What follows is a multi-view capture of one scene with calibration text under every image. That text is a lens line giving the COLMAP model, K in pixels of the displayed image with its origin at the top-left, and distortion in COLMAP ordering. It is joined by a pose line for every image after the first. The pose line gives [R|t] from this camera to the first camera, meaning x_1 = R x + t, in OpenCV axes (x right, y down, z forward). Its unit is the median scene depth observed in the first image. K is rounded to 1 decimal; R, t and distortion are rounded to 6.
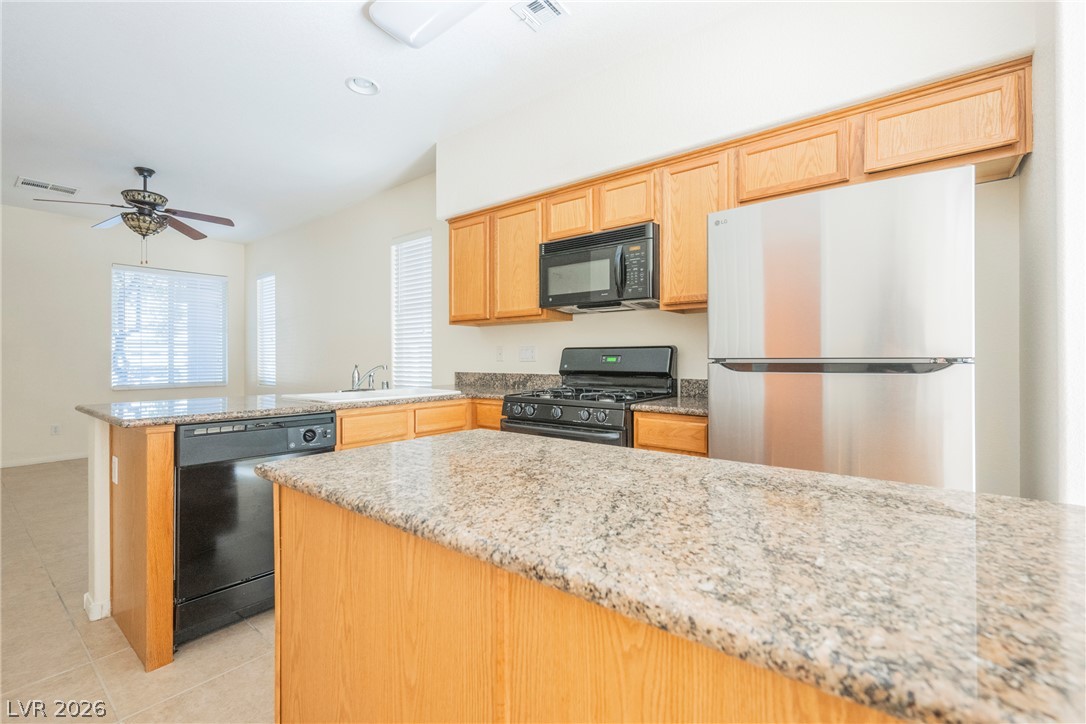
lens RADIAL K [[473.7, 0, 545.3], [0, 473.7, 358.7], [0, 0, 1]] dist [0.000640, 0.000036]
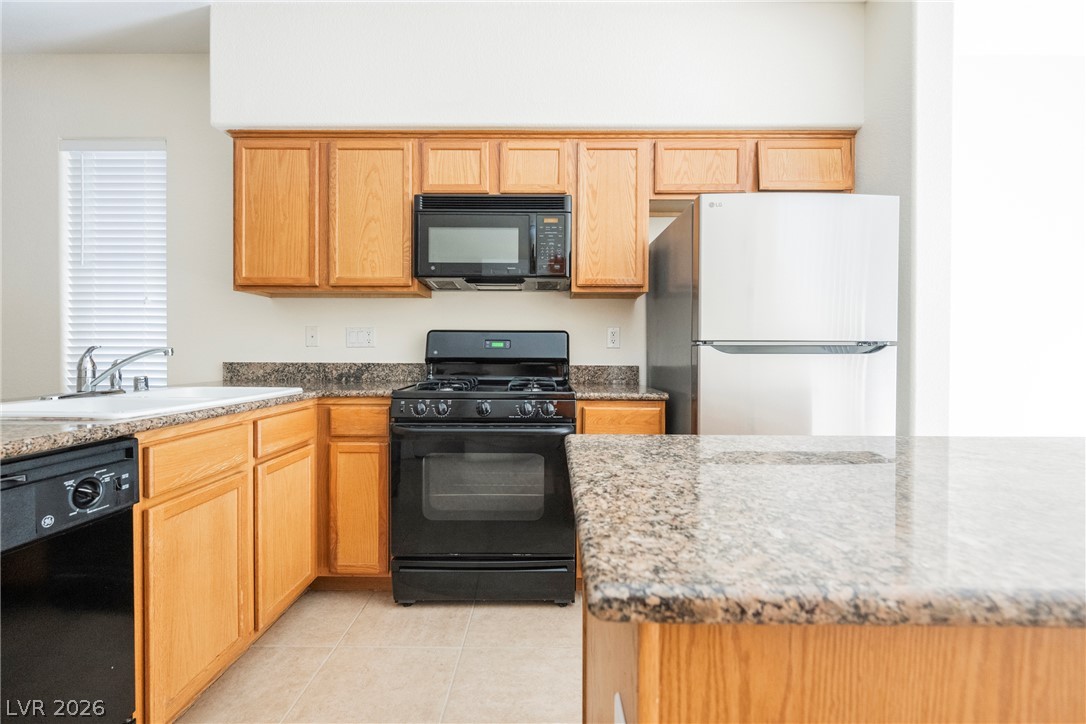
lens RADIAL K [[457.2, 0, 544.8], [0, 457.2, 358.0], [0, 0, 1]] dist [-0.001254, 0.000065]
pose [[0.790008, -0.001745, 0.613094, -0.309638], [-0.005642, 0.999933, 0.010116, 0.017306], [-0.613070, -0.011451, 0.789945, 0.276742]]
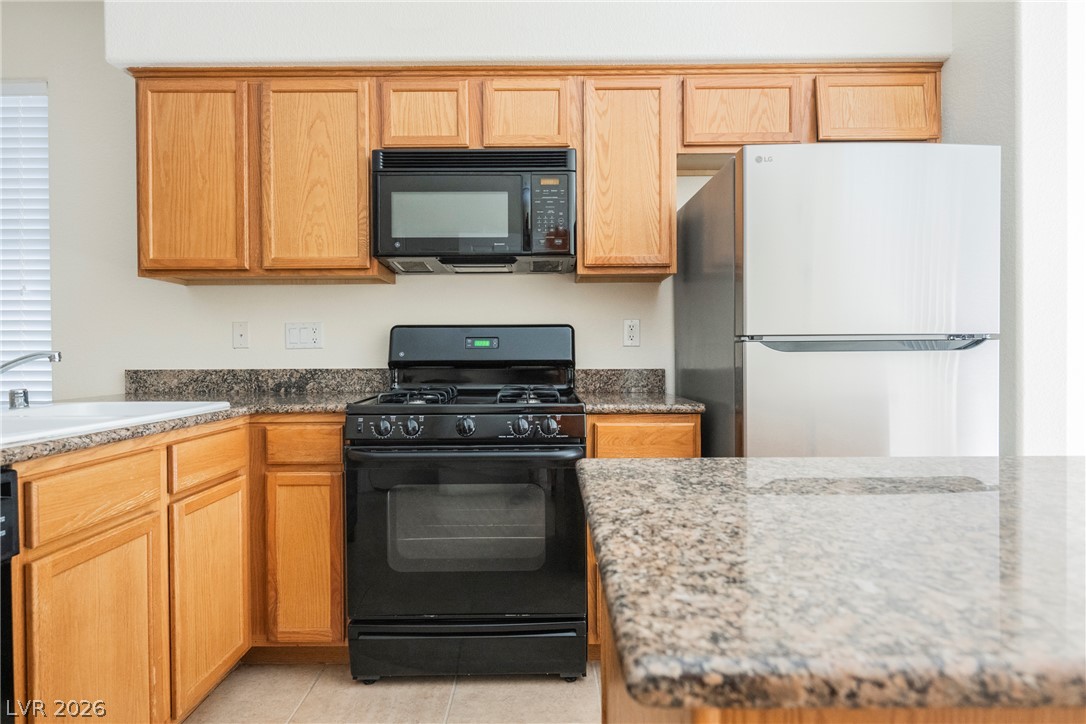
lens RADIAL K [[589.2, 0, 542.6], [0, 589.2, 360.5], [0, 0, 1]] dist [-0.001596, 0.001131]
pose [[0.786706, -0.010171, 0.617244, -0.311662], [0.004638, 0.999933, 0.010565, 0.017674], [-0.617311, -0.005449, 0.786701, 0.283044]]
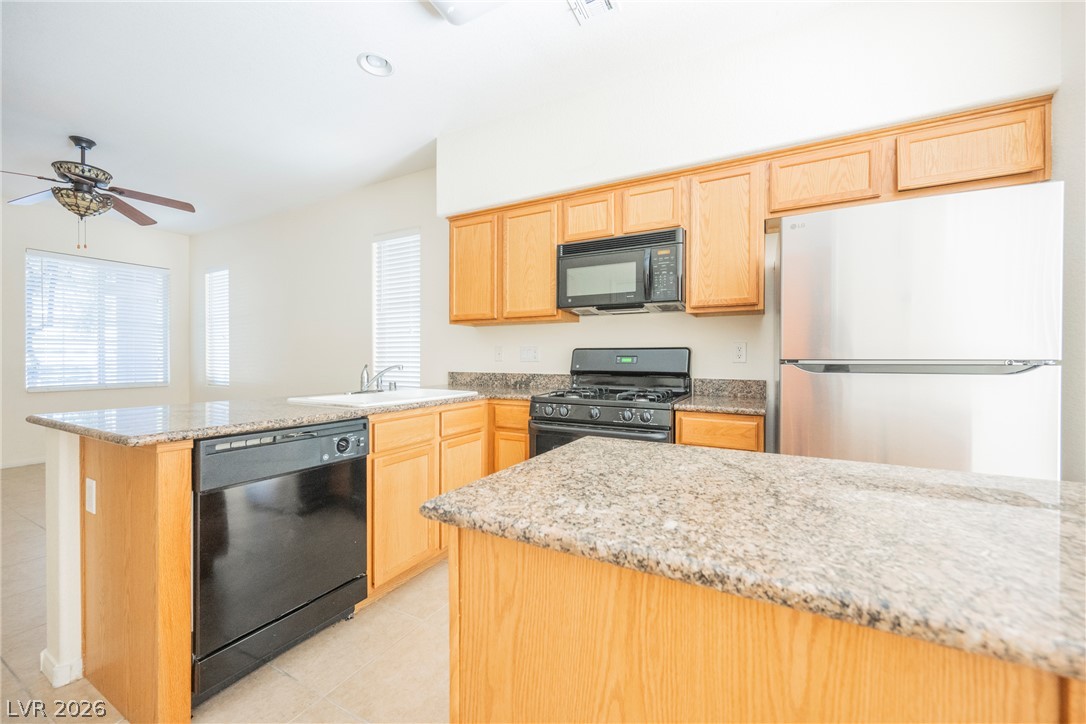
lens RADIAL K [[423.4, 0, 544.6], [0, 423.4, 361.8], [0, 0, 1]] dist [-0.000809, -0.000017]
pose [[0.985093, 0.002940, 0.171996, -0.195924], [-0.004169, 0.999968, 0.006782, 0.000068], [-0.171970, -0.007398, 0.985074, 0.118234]]
